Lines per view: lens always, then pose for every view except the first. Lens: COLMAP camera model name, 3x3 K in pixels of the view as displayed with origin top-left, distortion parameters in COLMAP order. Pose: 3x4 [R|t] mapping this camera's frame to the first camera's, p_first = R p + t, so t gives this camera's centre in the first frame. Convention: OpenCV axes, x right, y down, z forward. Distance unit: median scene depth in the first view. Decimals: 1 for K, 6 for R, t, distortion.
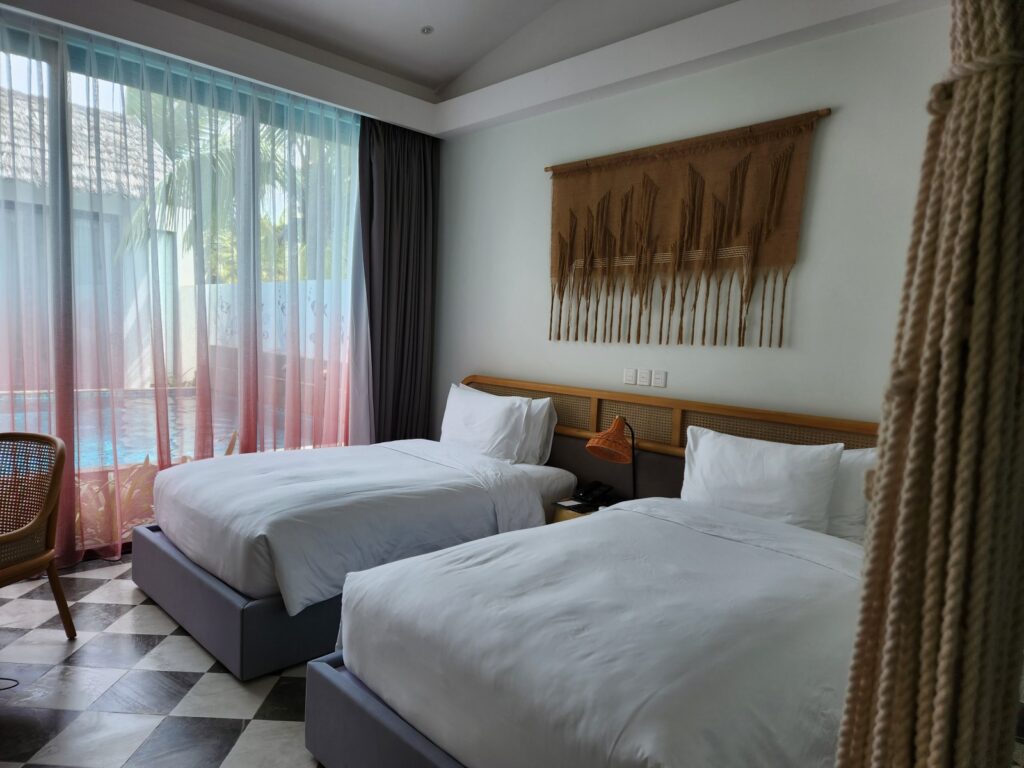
lens RADIAL K [[687.5, 0, 497.4], [0, 687.5, 390.4], [0, 0, 1]] dist [0.075679, -0.062334]
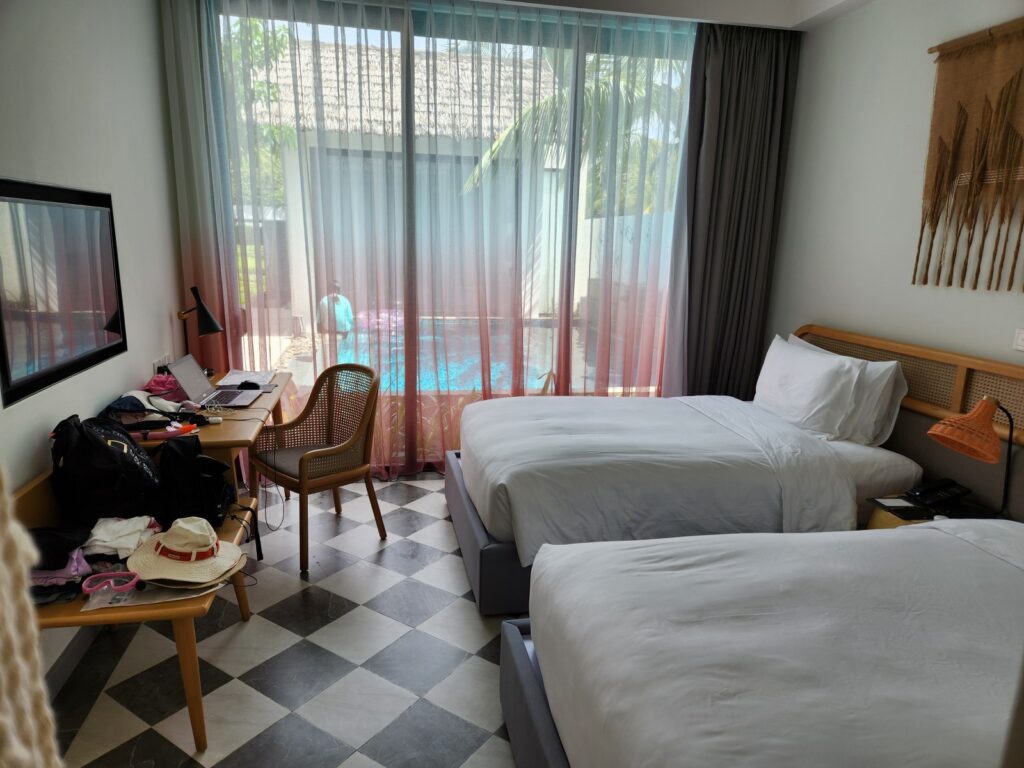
lens RADIAL K [[687.5, 0, 497.4], [0, 687.5, 390.4], [0, 0, 1]] dist [0.075679, -0.062334]
pose [[0.839904, 0.092959, -0.534714, 0.129002], [-0.037411, 0.992795, 0.113832, -0.030791], [0.541443, -0.075604, 0.837331, 0.107206]]
